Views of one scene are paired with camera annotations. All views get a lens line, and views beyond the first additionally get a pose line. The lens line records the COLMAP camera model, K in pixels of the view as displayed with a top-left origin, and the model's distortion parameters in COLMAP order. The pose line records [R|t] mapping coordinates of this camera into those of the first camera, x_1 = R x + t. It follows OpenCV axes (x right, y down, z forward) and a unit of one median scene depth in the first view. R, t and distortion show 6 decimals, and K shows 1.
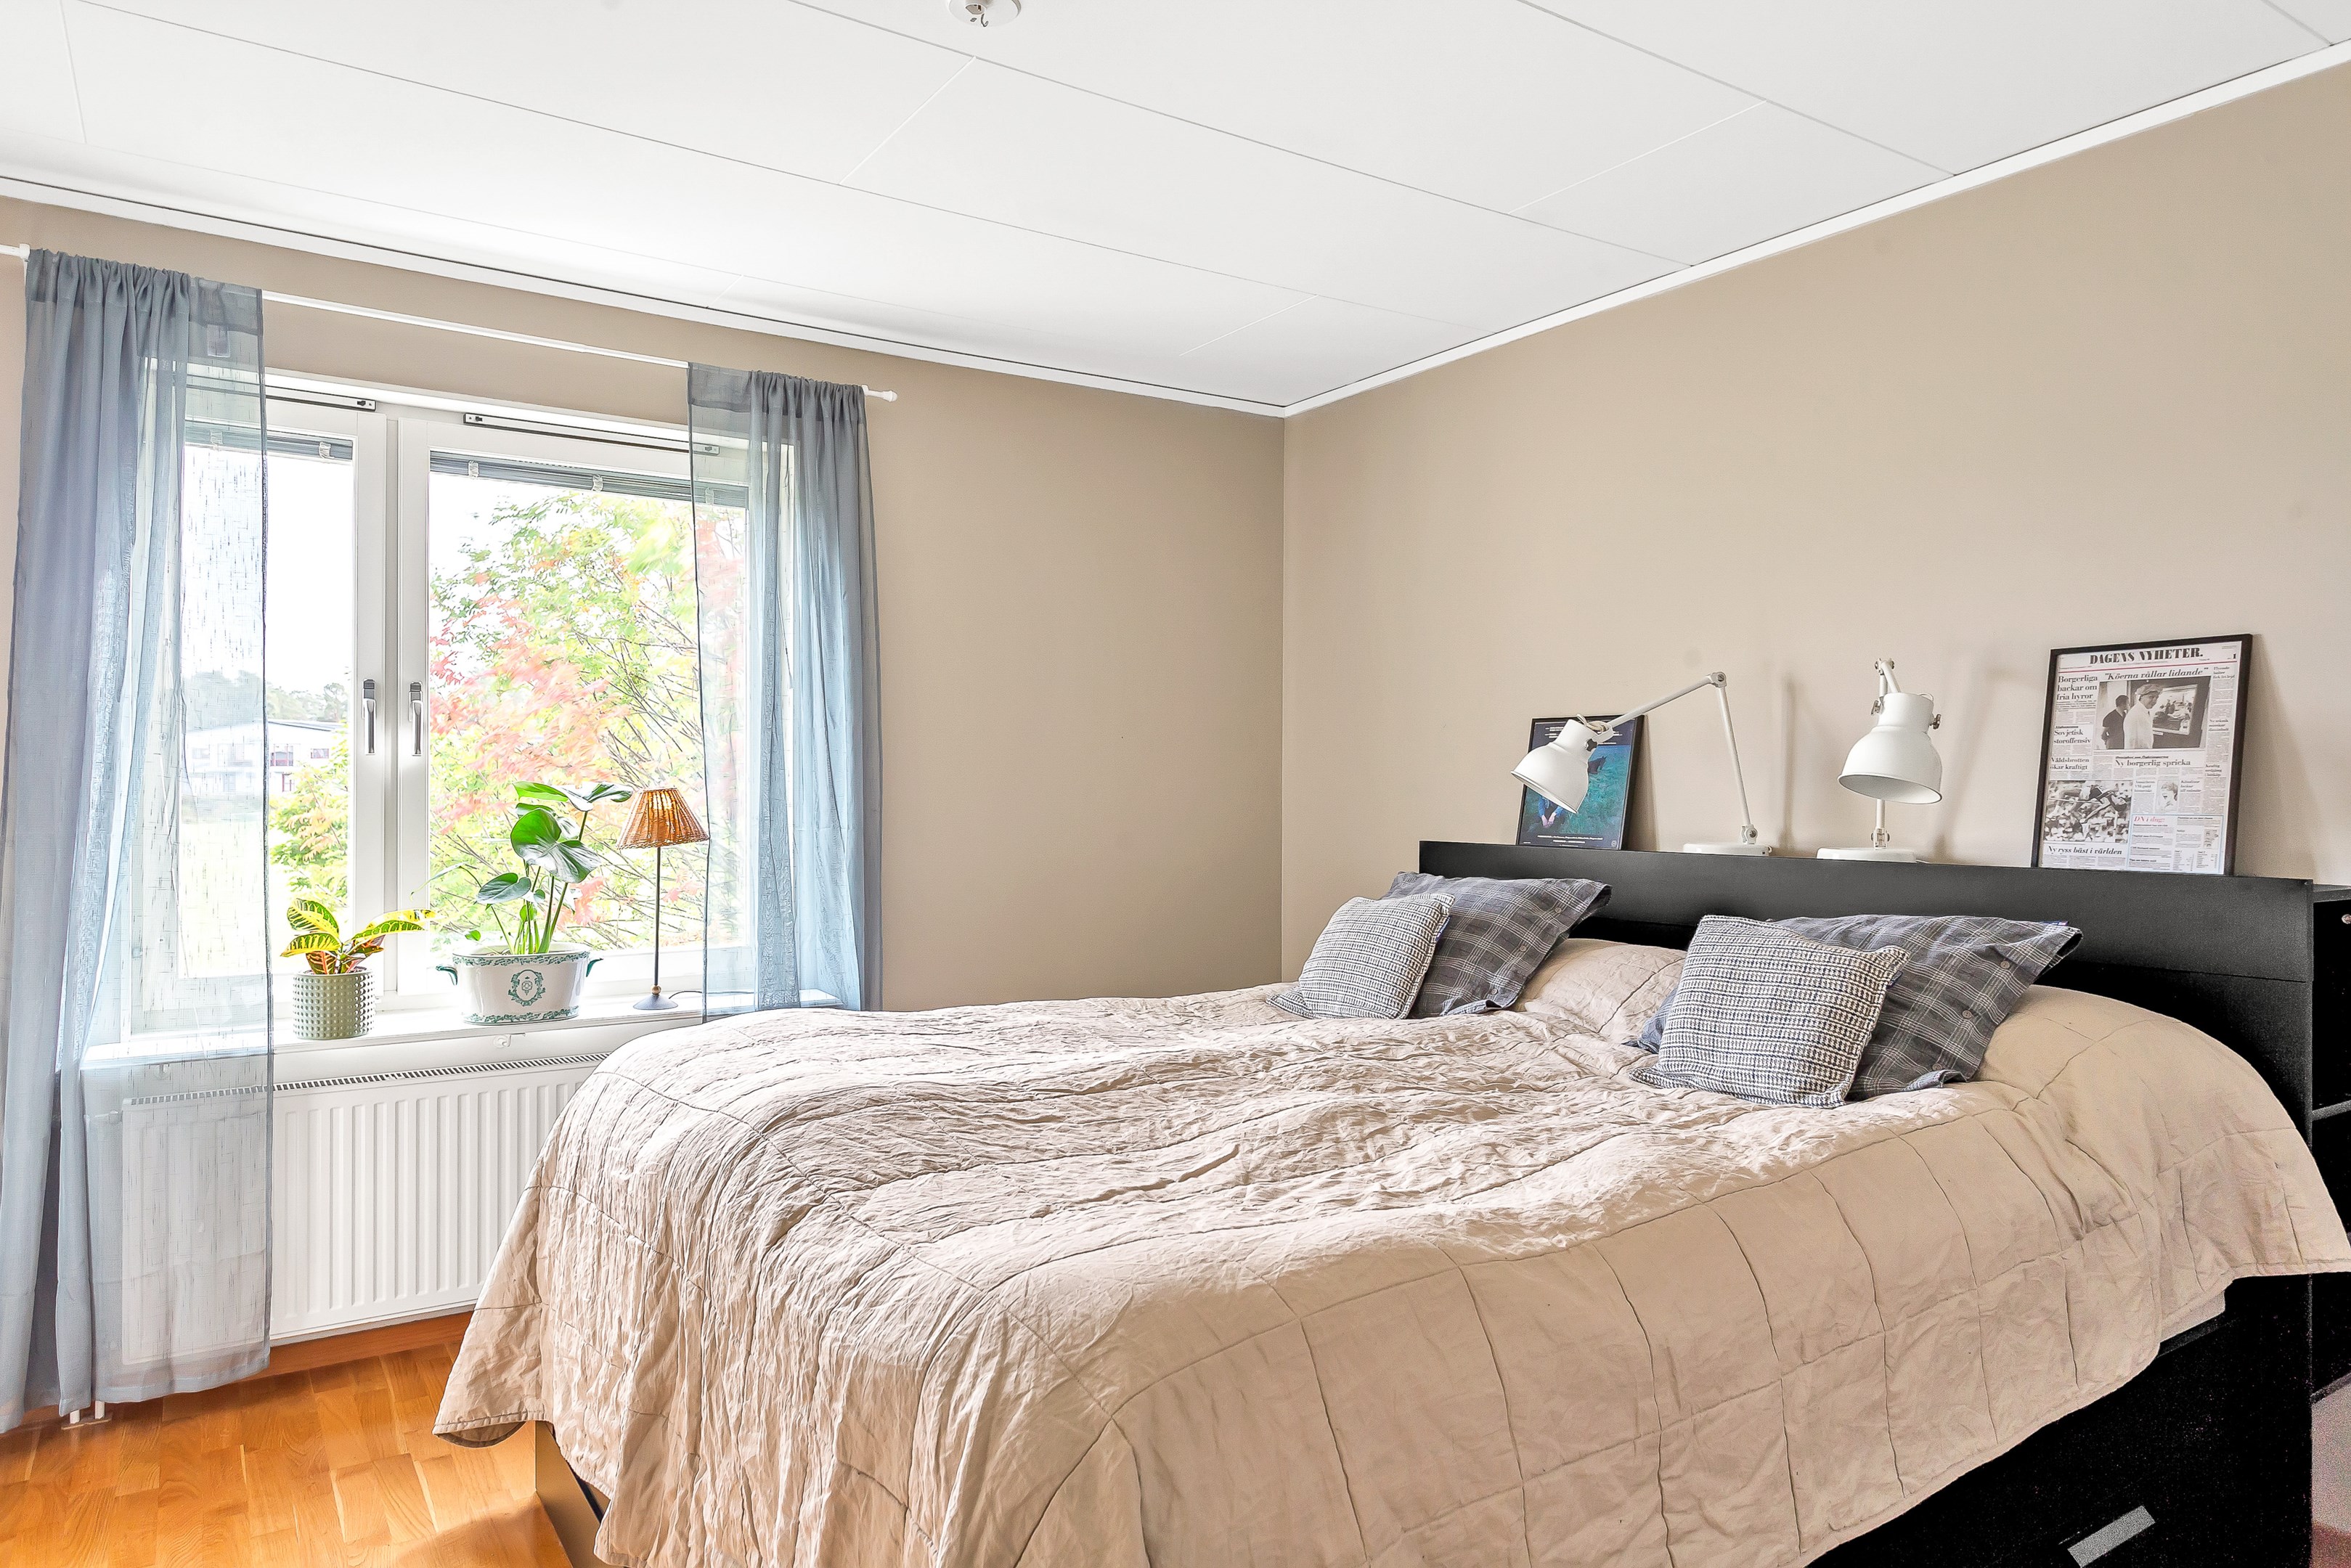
lens RADIAL K [[1453.6, 0, 1175.5], [0, 1453.6, 784.0], [0, 0, 1]] dist [0.001268, 0.000332]
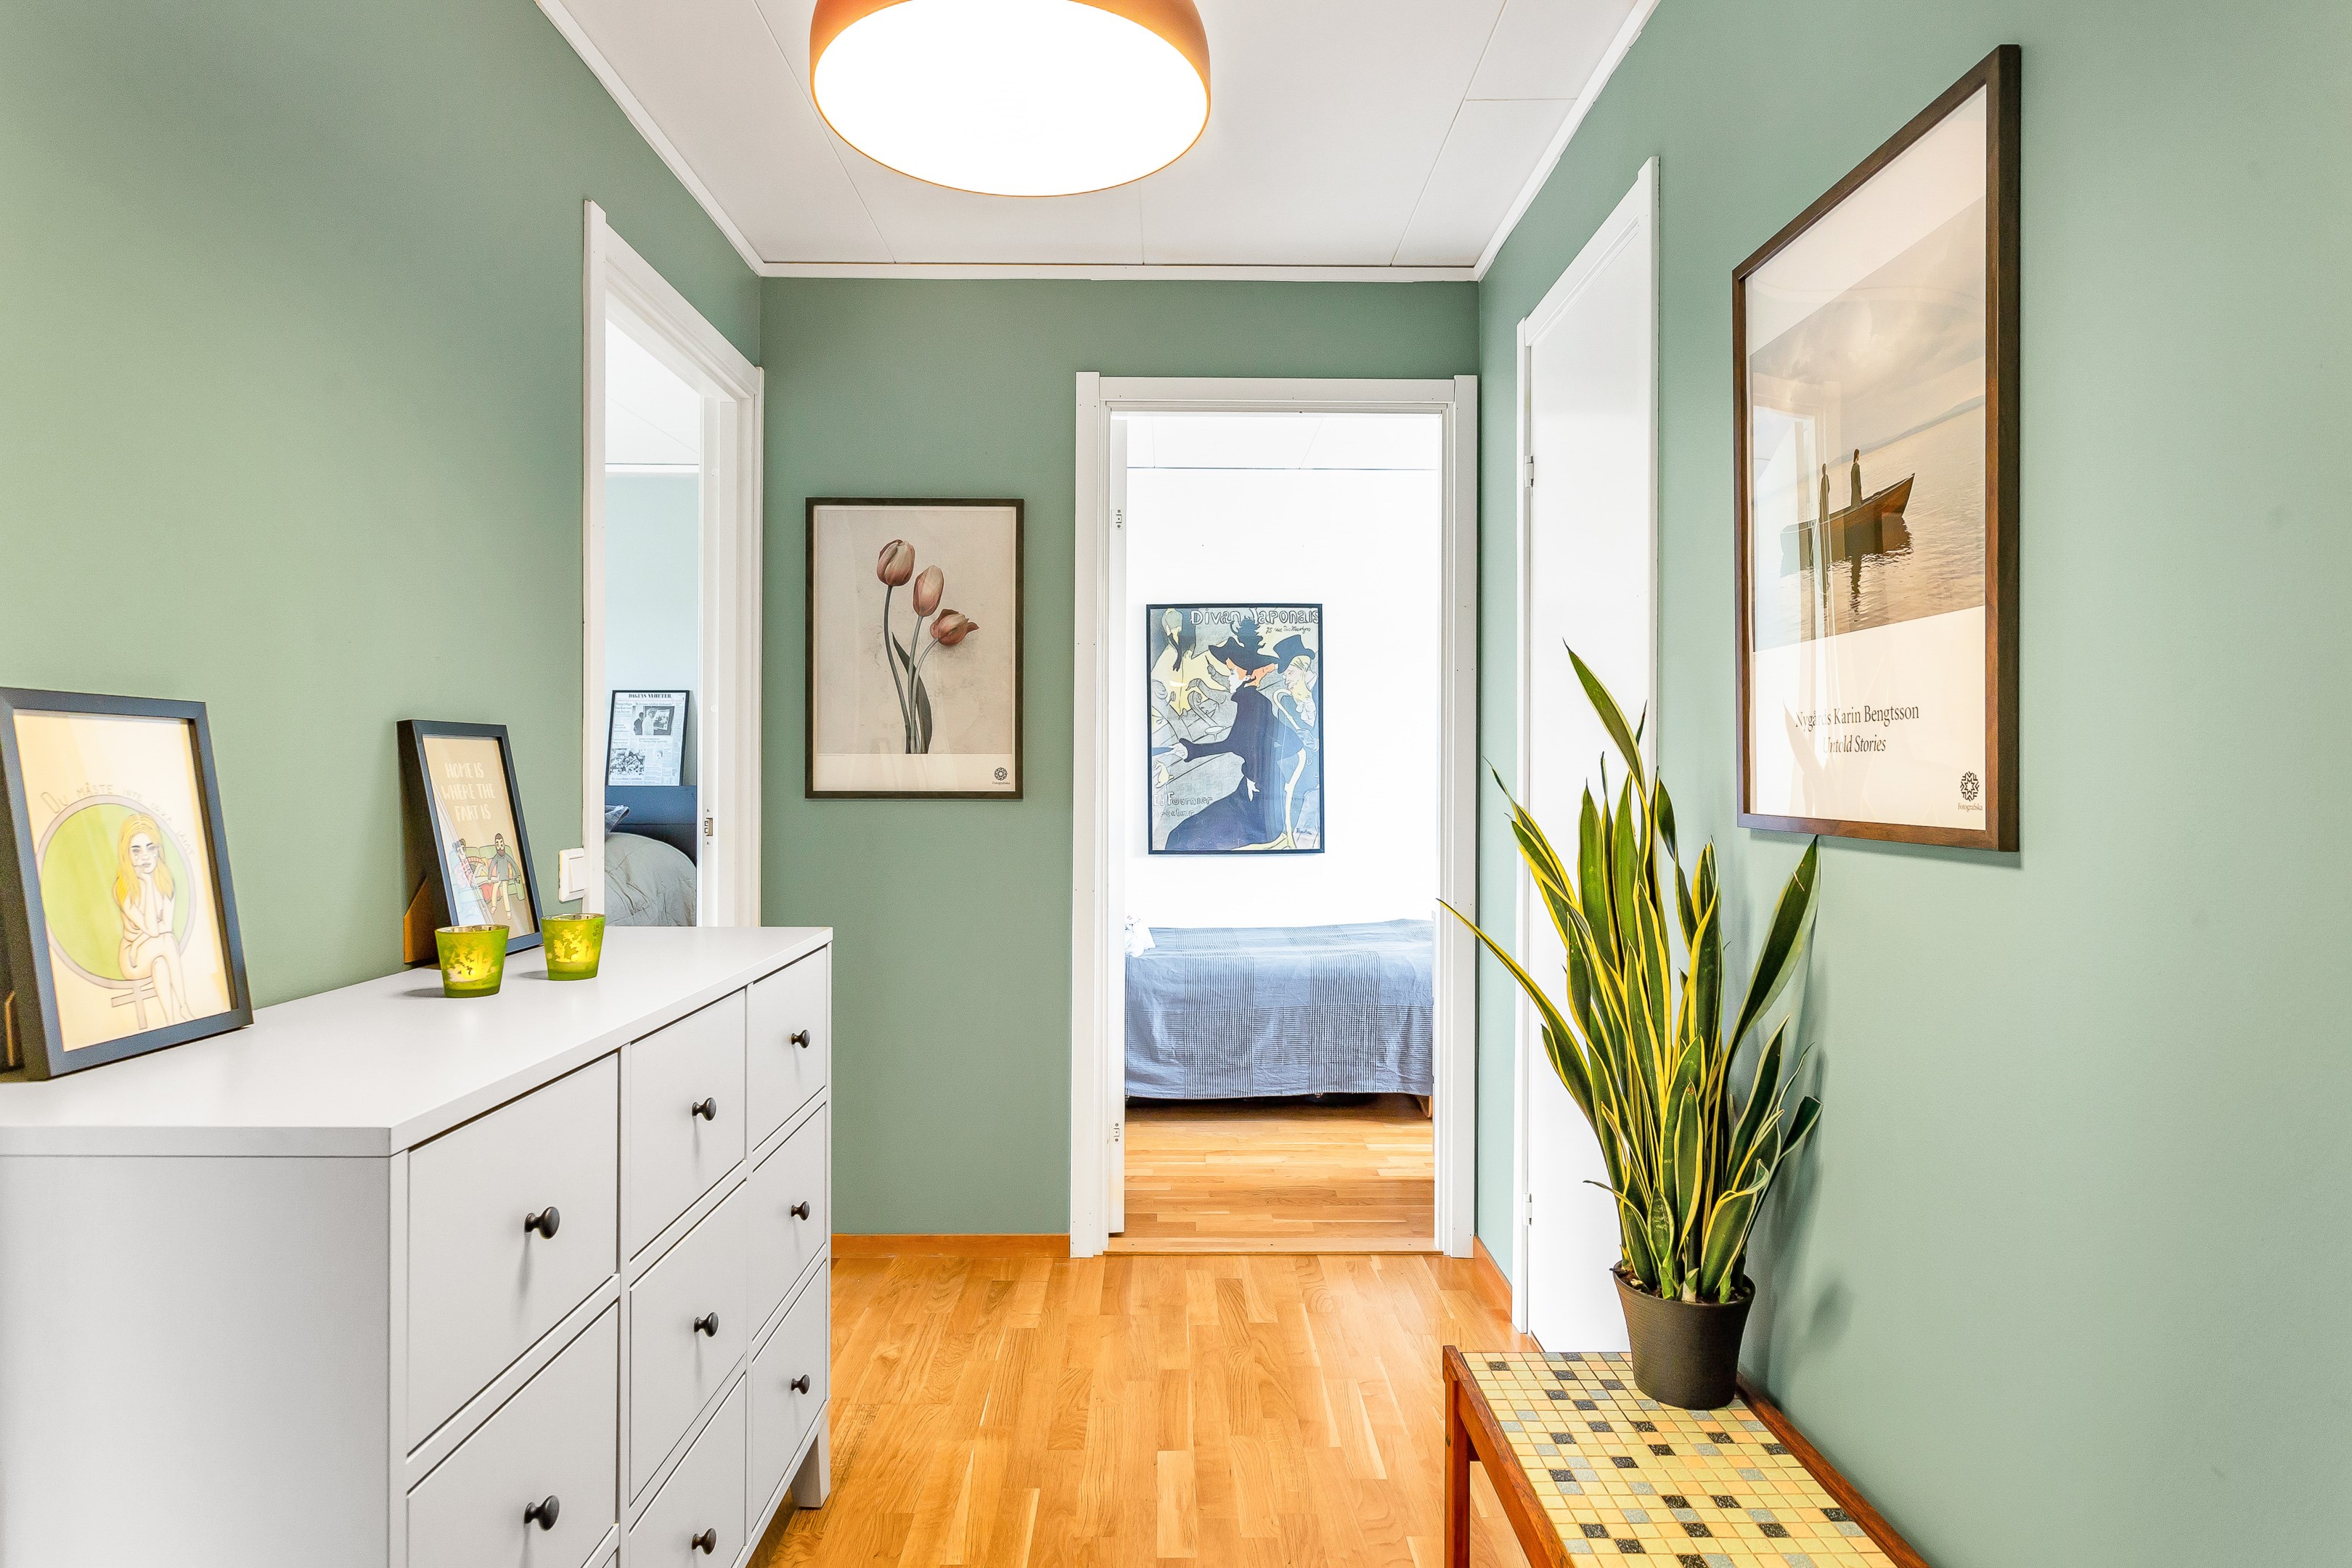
lens RADIAL K [[1357.0, 0, 1176.0], [0, 1357.0, 784.0], [0, 0, 1]] dist [-0.000351, -0.000050]
pose [[0.555212, 0.000677, 0.831709, -0.696598], [-0.005052, 0.999984, 0.002559, 0.045202], [-0.831694, -0.005623, 0.555206, -0.939919]]
